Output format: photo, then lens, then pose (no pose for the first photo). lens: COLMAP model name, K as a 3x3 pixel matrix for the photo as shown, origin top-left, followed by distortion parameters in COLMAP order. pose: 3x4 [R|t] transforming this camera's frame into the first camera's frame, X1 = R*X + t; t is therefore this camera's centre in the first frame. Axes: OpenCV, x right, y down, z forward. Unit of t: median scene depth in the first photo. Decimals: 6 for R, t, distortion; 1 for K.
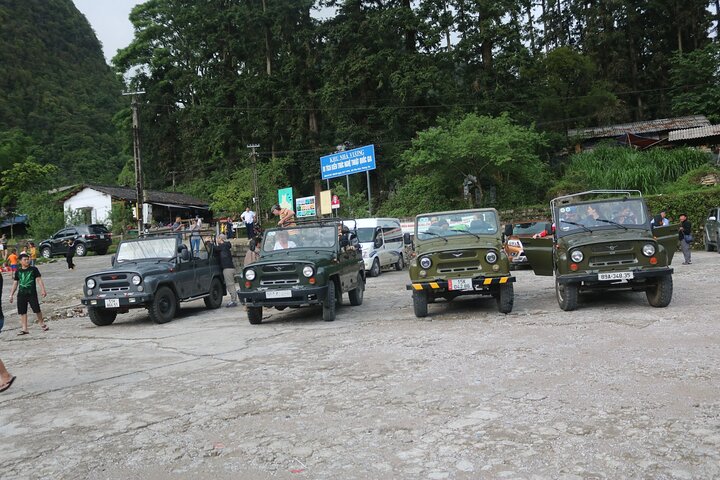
lens RADIAL K [[976.5, 0, 360.0], [0, 976.5, 240.0], [0, 0, 1]] dist [-0.338146, 0.532099]
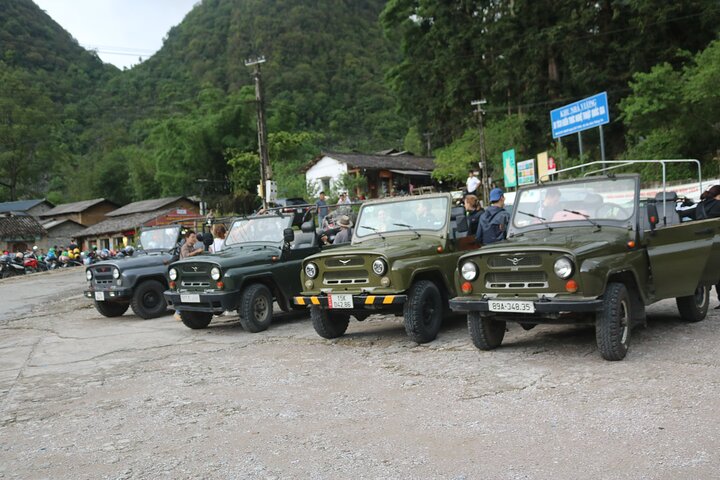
lens RADIAL K [[976.5, 0, 360.0], [0, 976.5, 240.0], [0, 0, 1]] dist [-0.338146, 0.532099]
pose [[0.755855, 0.023073, -0.654332, 0.370927], [0.020834, 0.998025, 0.059259, -0.027918], [0.654408, -0.058424, 0.753882, 0.279428]]
